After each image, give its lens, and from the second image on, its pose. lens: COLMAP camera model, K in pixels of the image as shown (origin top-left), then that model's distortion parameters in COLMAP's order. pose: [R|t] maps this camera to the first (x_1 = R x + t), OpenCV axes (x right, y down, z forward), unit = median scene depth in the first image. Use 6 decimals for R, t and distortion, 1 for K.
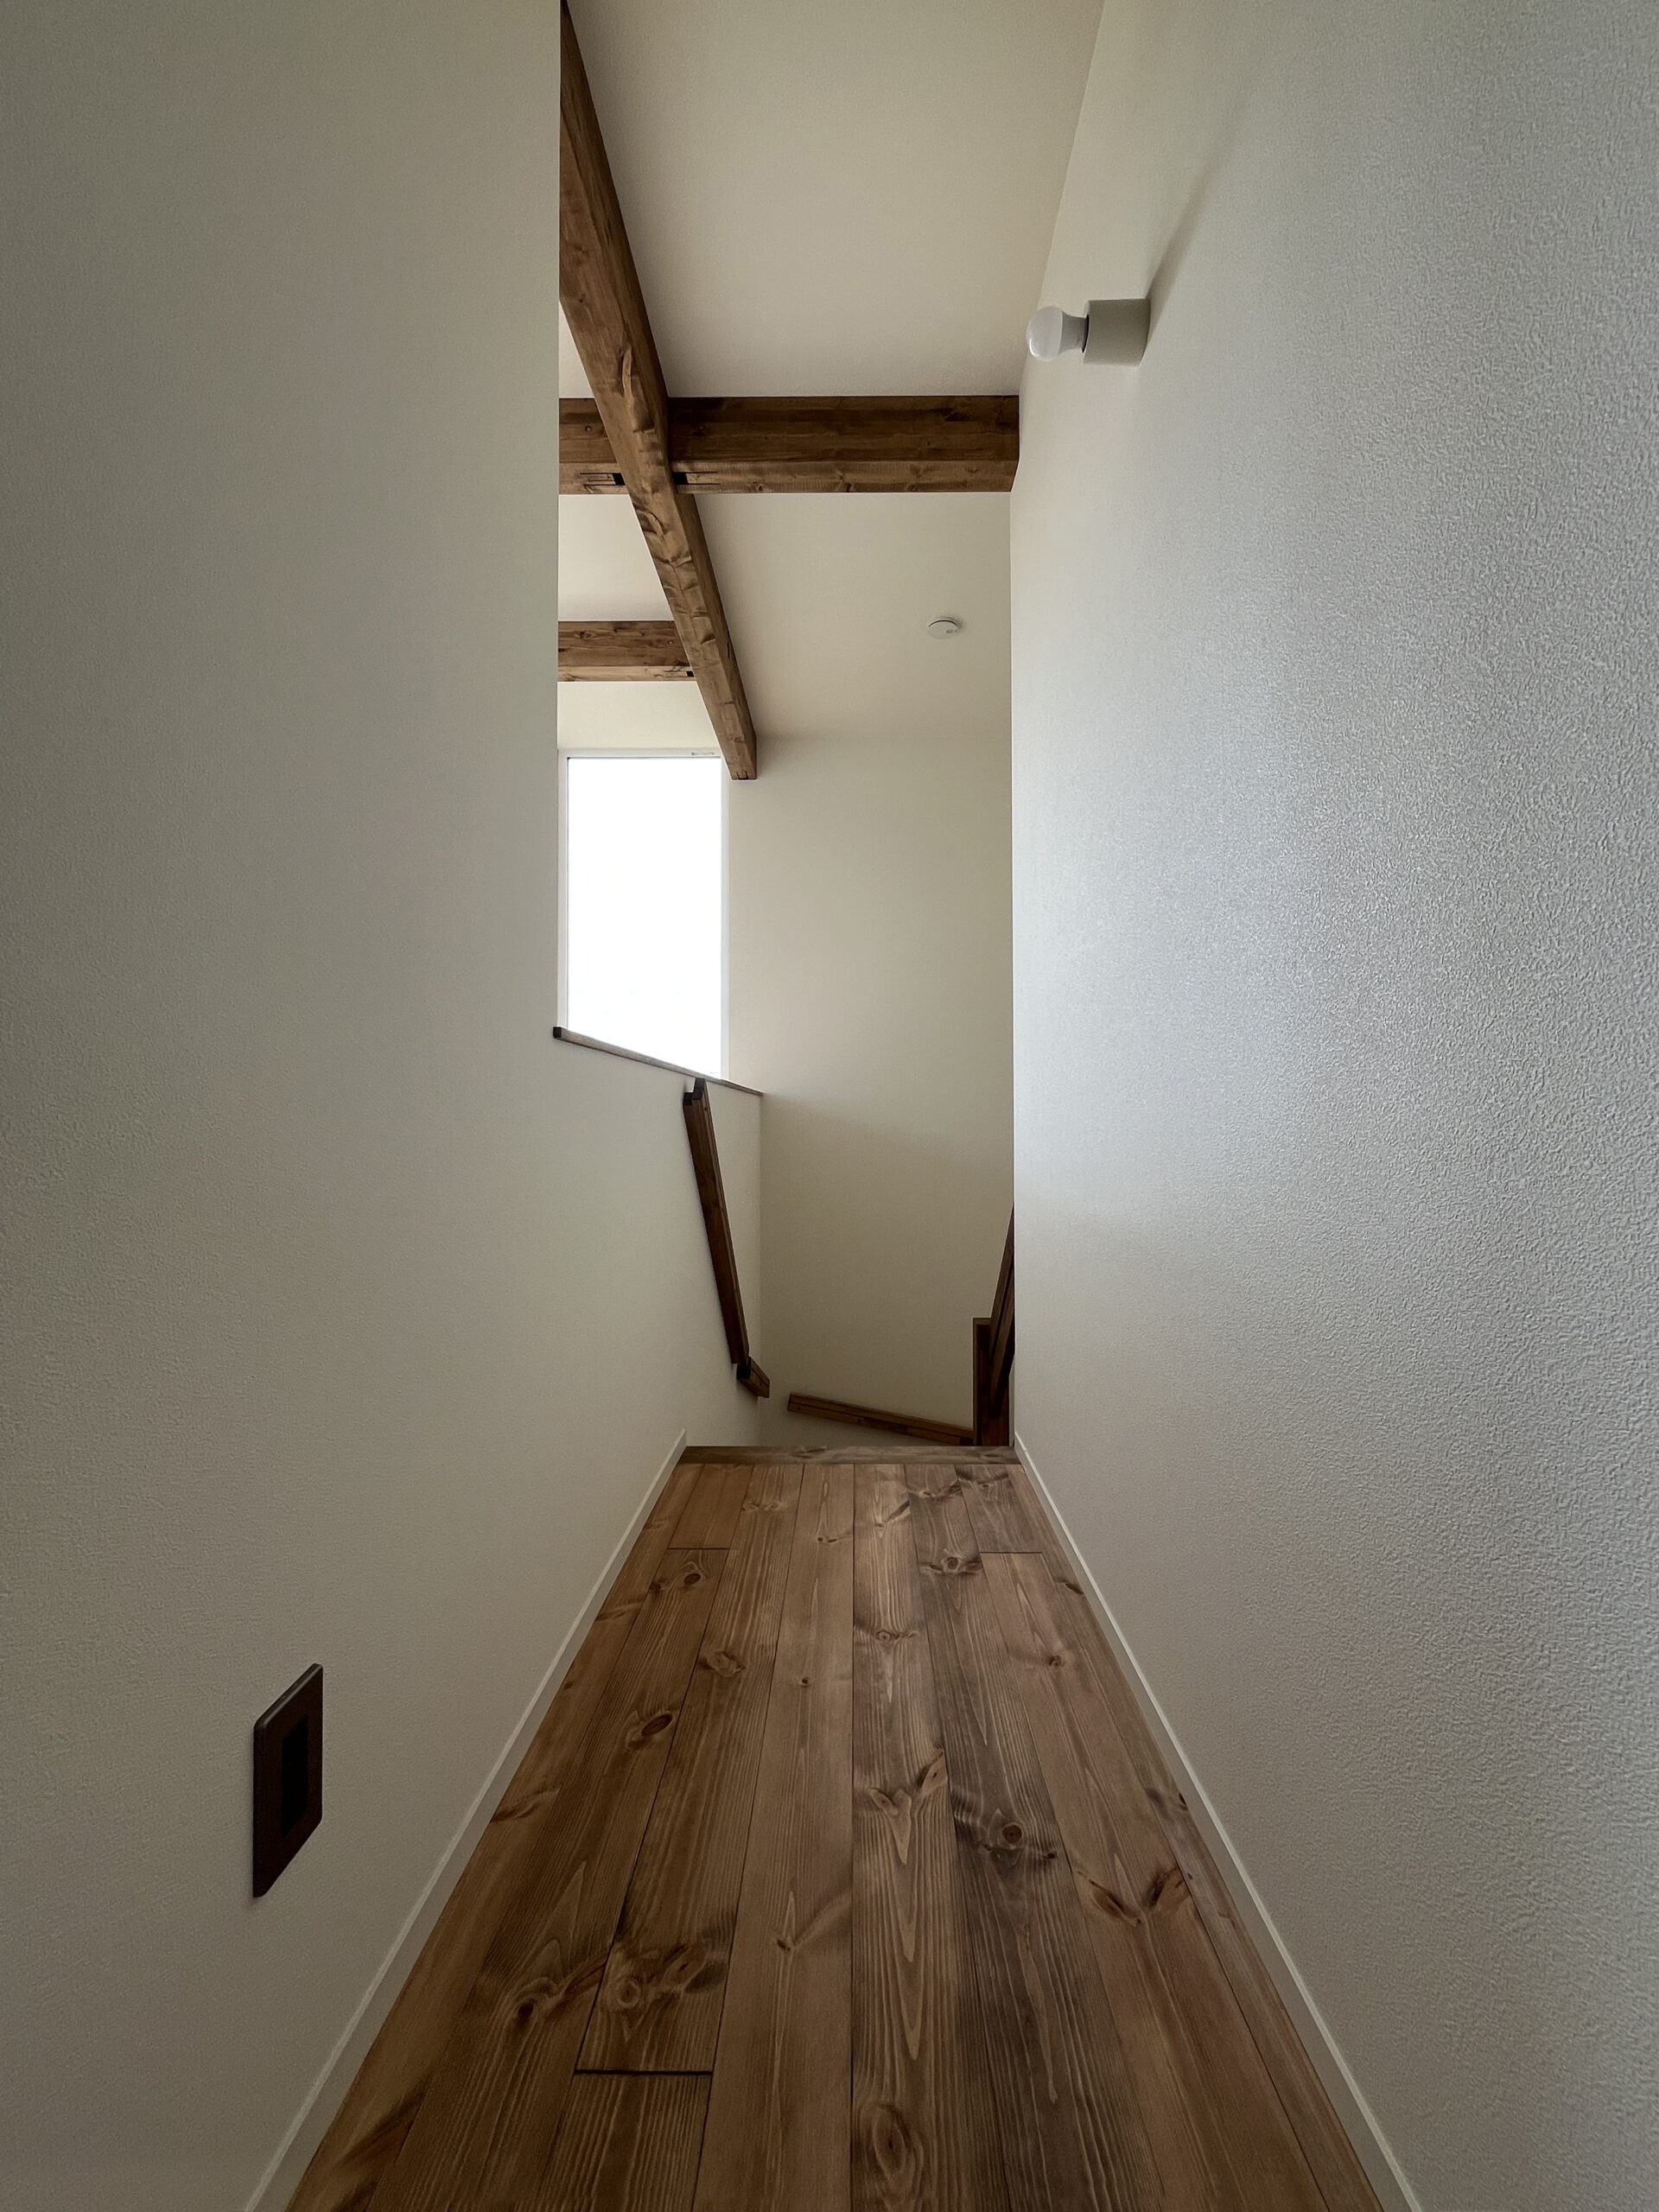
lens RADIAL K [[887.4, 0, 823.2], [0, 887.4, 1093.3], [0, 0, 1]] dist [-0.000226, -0.000009]
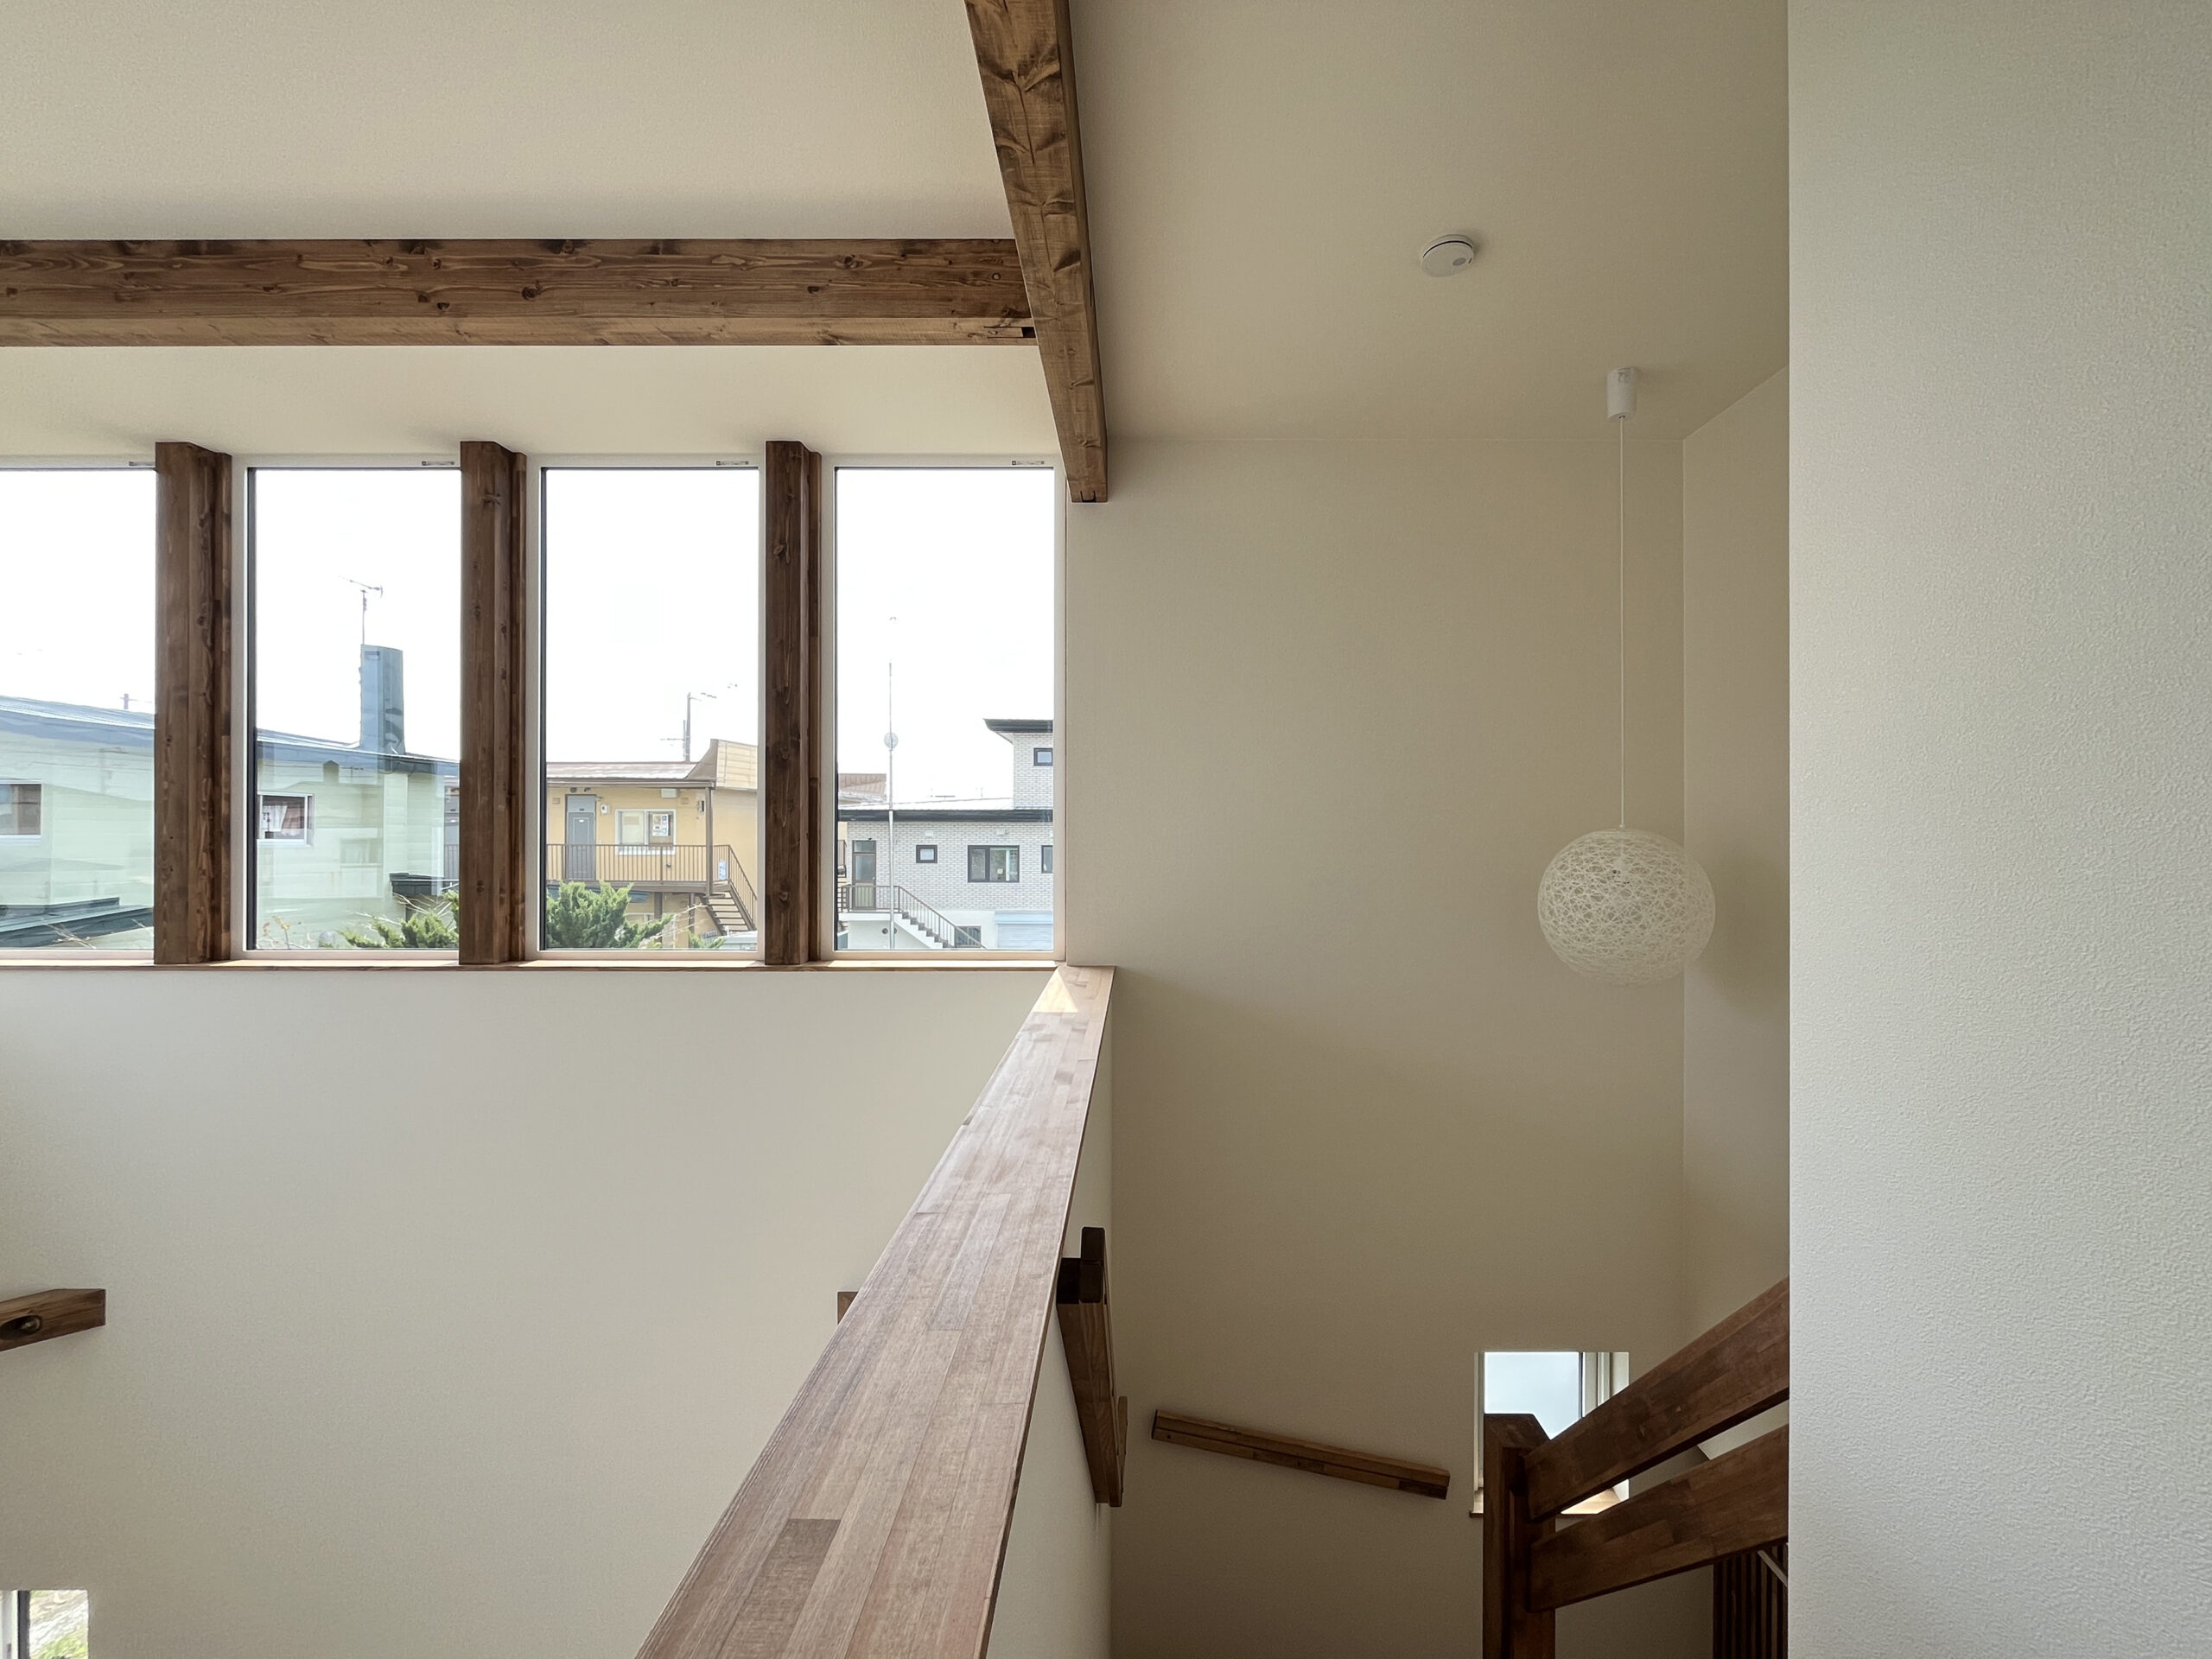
lens RADIAL K [[887.4, 0, 1104.2], [0, 887.4, 826.6], [0, 0, 1]] dist [-0.000226, -0.000009]
pose [[0.999954, 0.006138, -0.007378, -0.126177], [-0.005914, 0.999533, 0.029985, -0.216013], [0.007559, -0.029940, 0.999523, 0.537465]]
